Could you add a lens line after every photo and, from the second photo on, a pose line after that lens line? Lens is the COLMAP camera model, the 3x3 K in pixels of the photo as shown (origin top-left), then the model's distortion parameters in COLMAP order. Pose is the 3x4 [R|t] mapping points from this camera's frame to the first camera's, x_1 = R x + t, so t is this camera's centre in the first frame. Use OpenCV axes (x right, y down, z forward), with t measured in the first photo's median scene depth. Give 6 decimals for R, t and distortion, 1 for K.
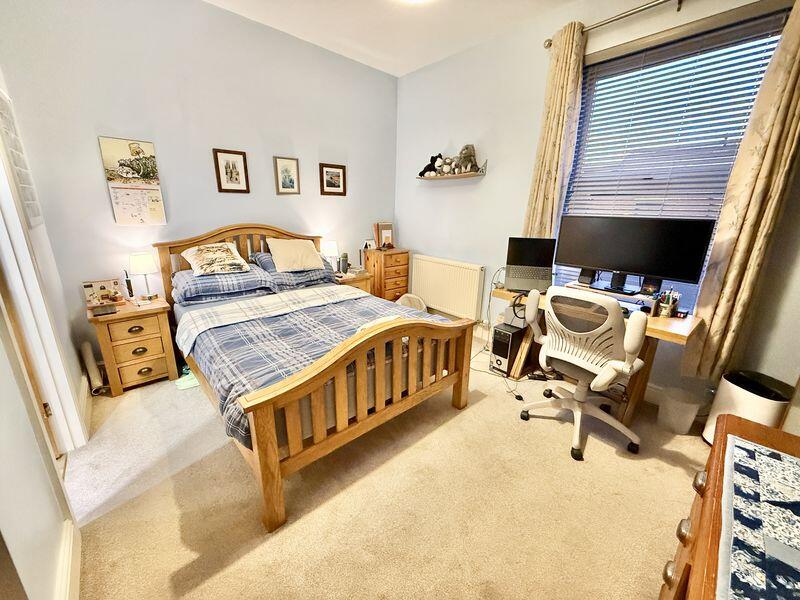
lens RADIAL K [[319.1, 0, 401.2], [0, 319.1, 299.6], [0, 0, 1]] dist [-0.002888, 0.001301]
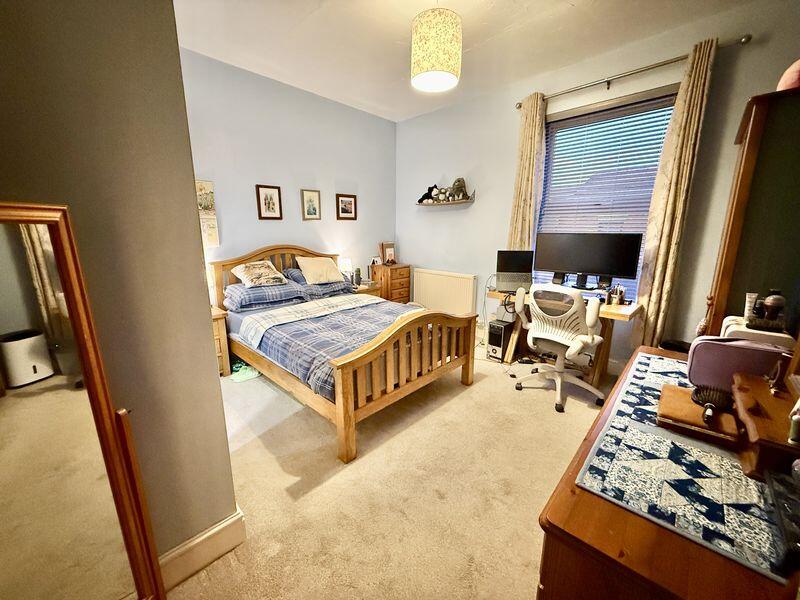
lens RADIAL K [[319.1, 0, 401.3], [0, 319.1, 300.0], [0, 0, 1]] dist [-0.002888, 0.001301]
pose [[0.997600, -0.033265, 0.060724, -0.139731], [0.036890, 0.997541, -0.059598, 0.068762], [-0.058592, 0.061695, 0.996374, -0.253638]]
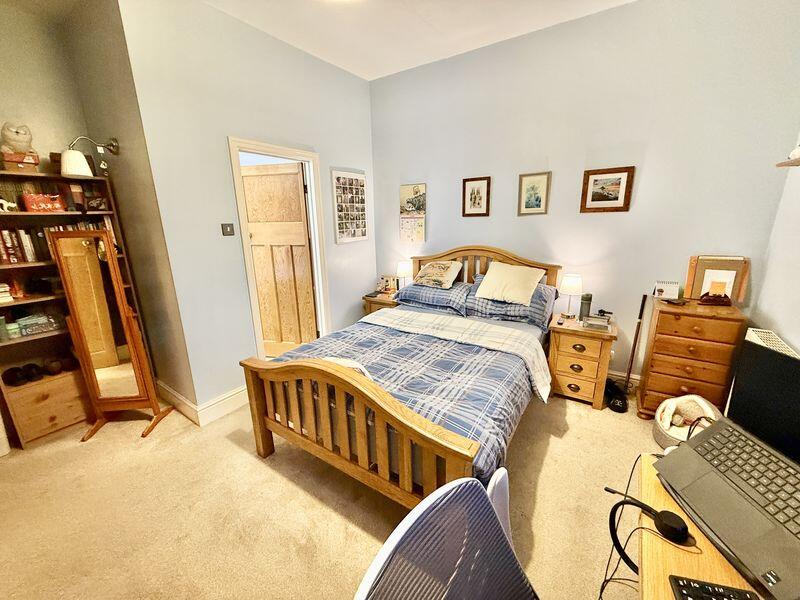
lens RADIAL K [[319.1, 0, 398.3], [0, 319.1, 299.3], [0, 0, 1]] dist [-0.002888, 0.001301]
pose [[0.230438, 0.219084, -0.948104, 0.594373], [-0.247745, 0.955428, 0.160561, -0.216444], [0.941021, 0.197889, 0.274444, 0.630367]]
